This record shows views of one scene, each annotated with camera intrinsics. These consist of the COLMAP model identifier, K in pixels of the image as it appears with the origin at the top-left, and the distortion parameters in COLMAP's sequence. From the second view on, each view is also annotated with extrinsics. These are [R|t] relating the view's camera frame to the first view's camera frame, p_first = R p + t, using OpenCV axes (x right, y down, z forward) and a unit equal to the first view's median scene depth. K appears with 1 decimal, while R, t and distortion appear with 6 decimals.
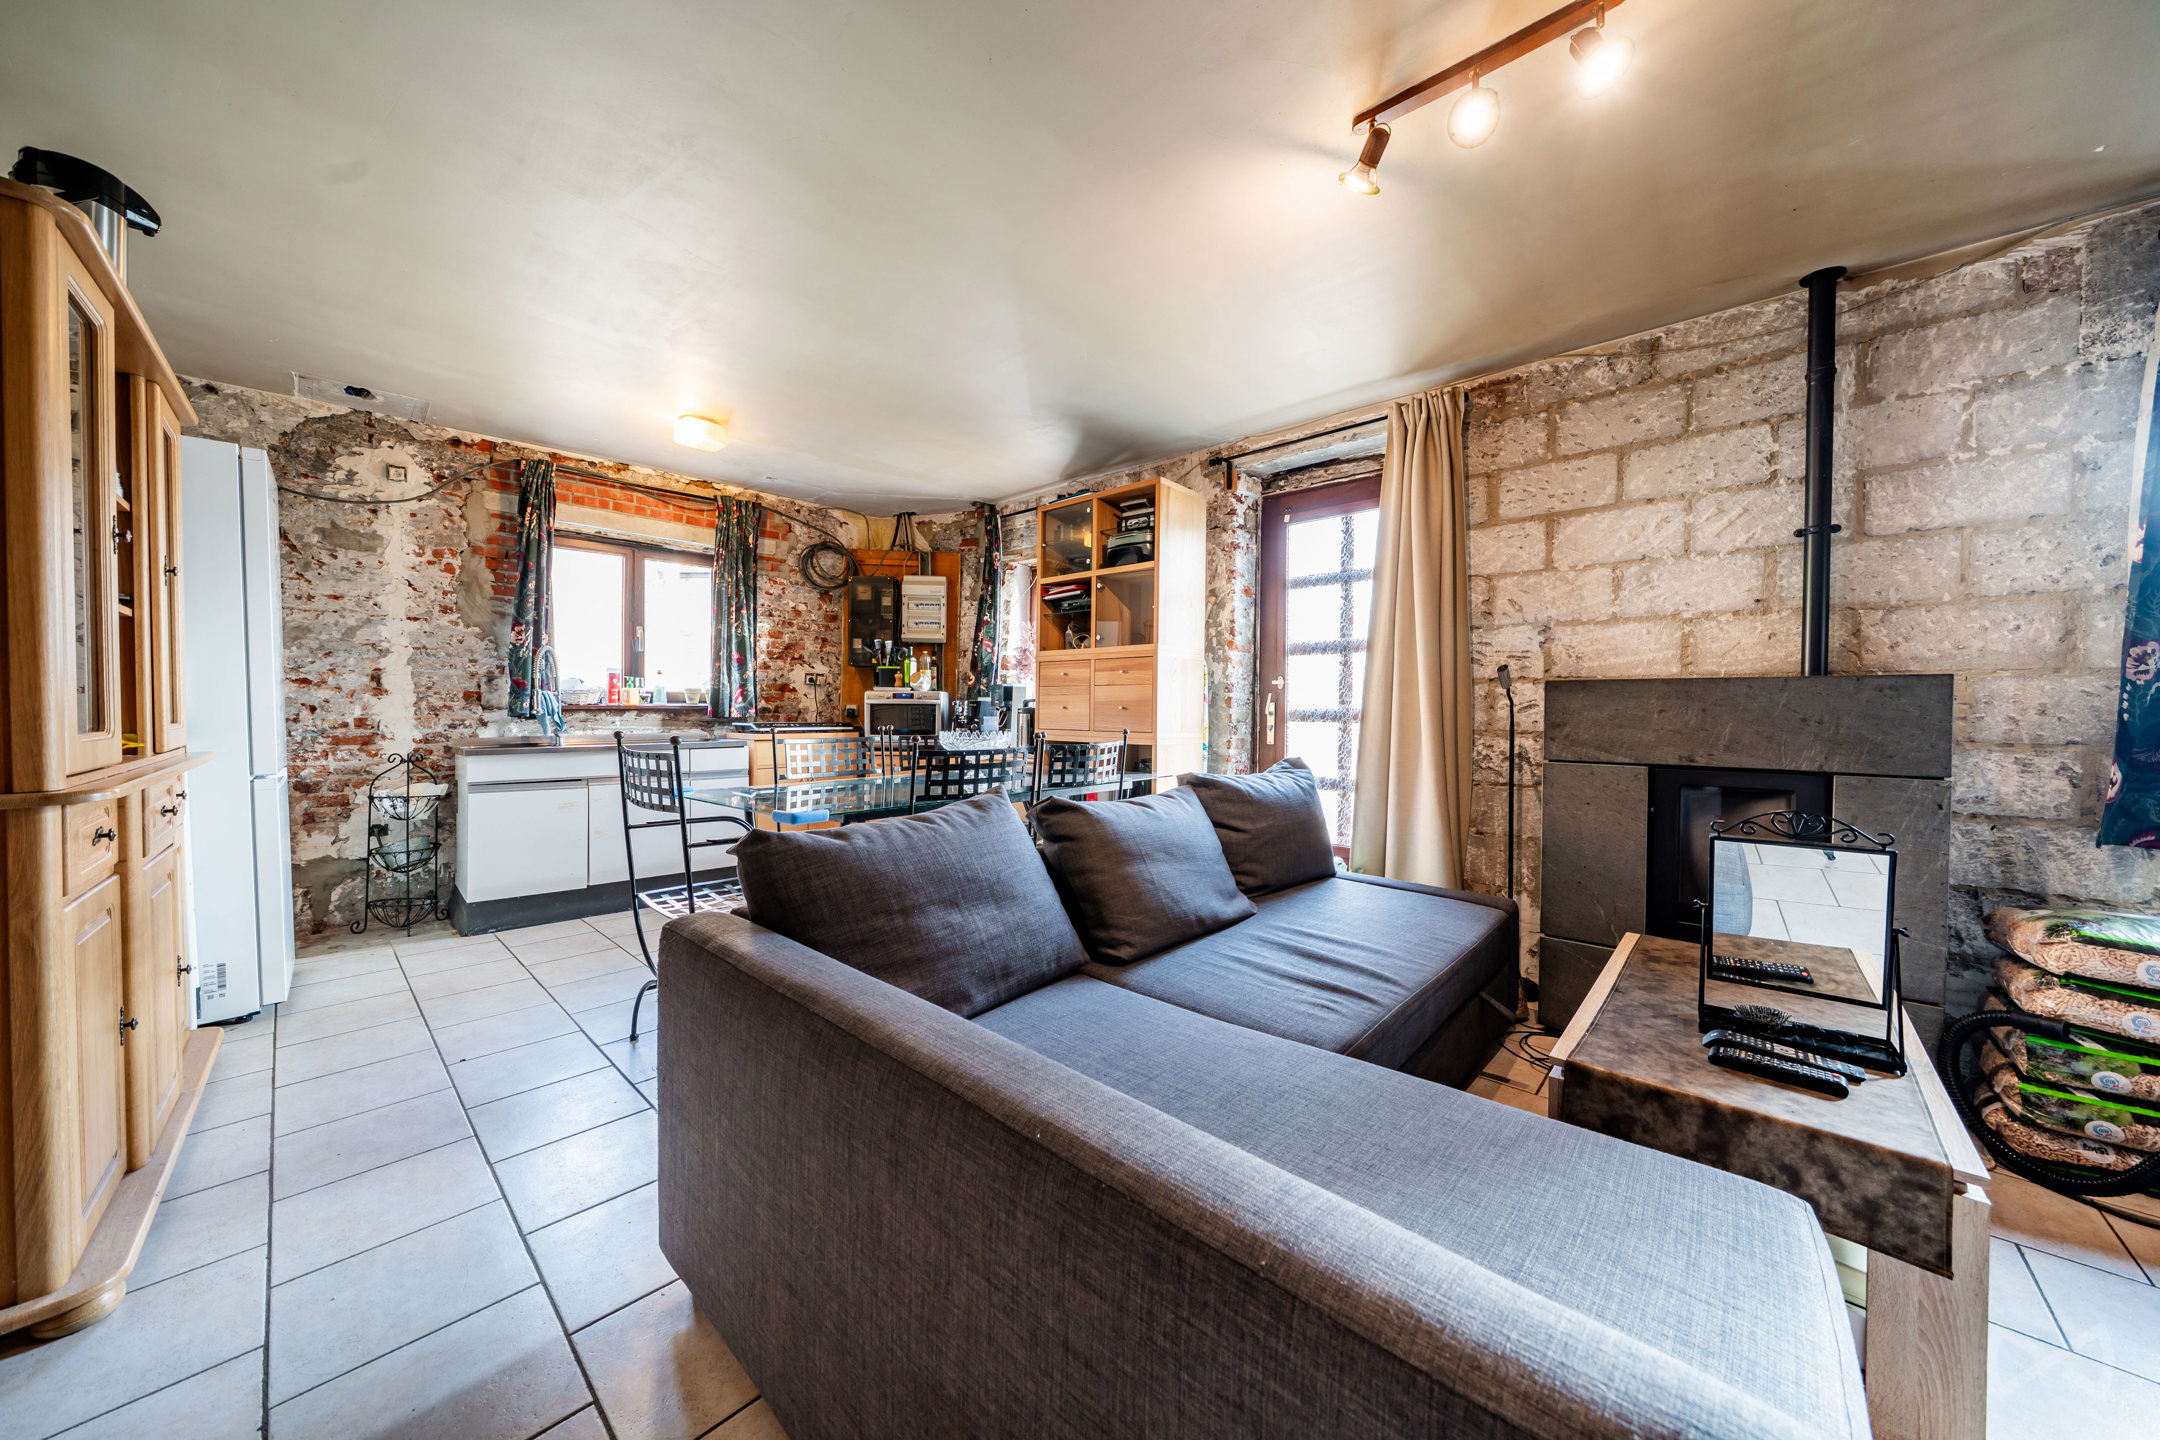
lens RADIAL K [[739.7, 0, 1080.7], [0, 739.7, 718.4], [0, 0, 1]] dist [-0.006444, 0.000083]
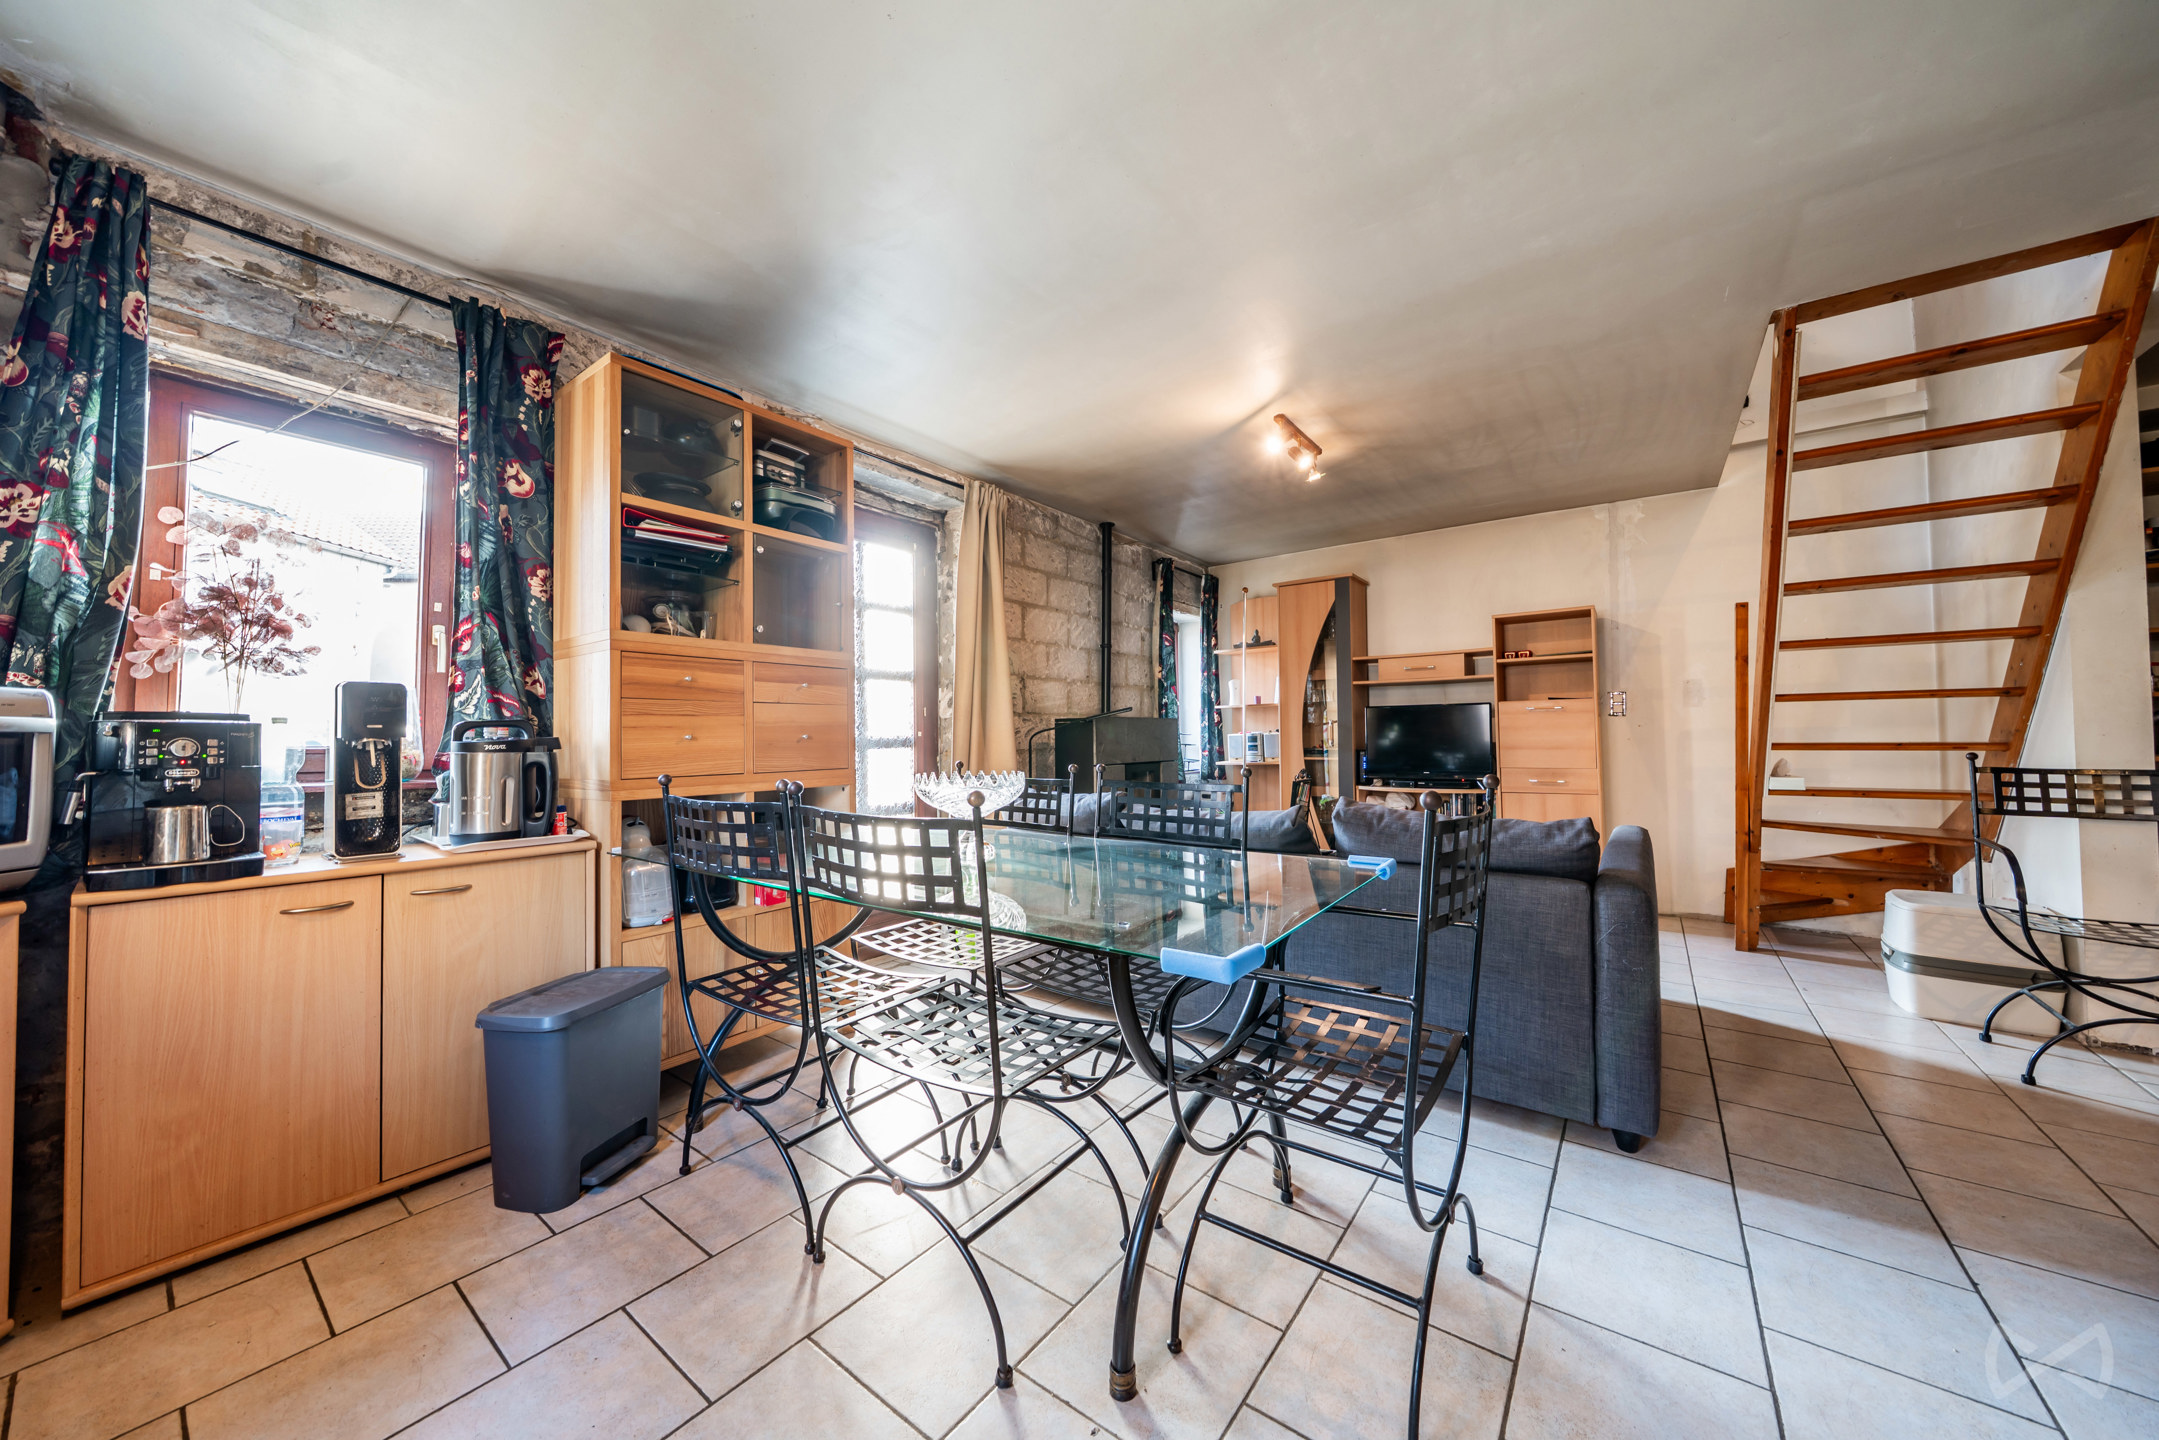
lens RADIAL K [[739.4, 0, 1084.3], [0, 739.4, 720.3], [0, 0, 1]] dist [-0.006444, 0.000083]
pose [[-0.093321, 0.013249, 0.995548, -0.895467], [0.018227, 0.999767, -0.011597, -0.021618], [-0.995469, 0.017063, -0.093541, 1.073347]]
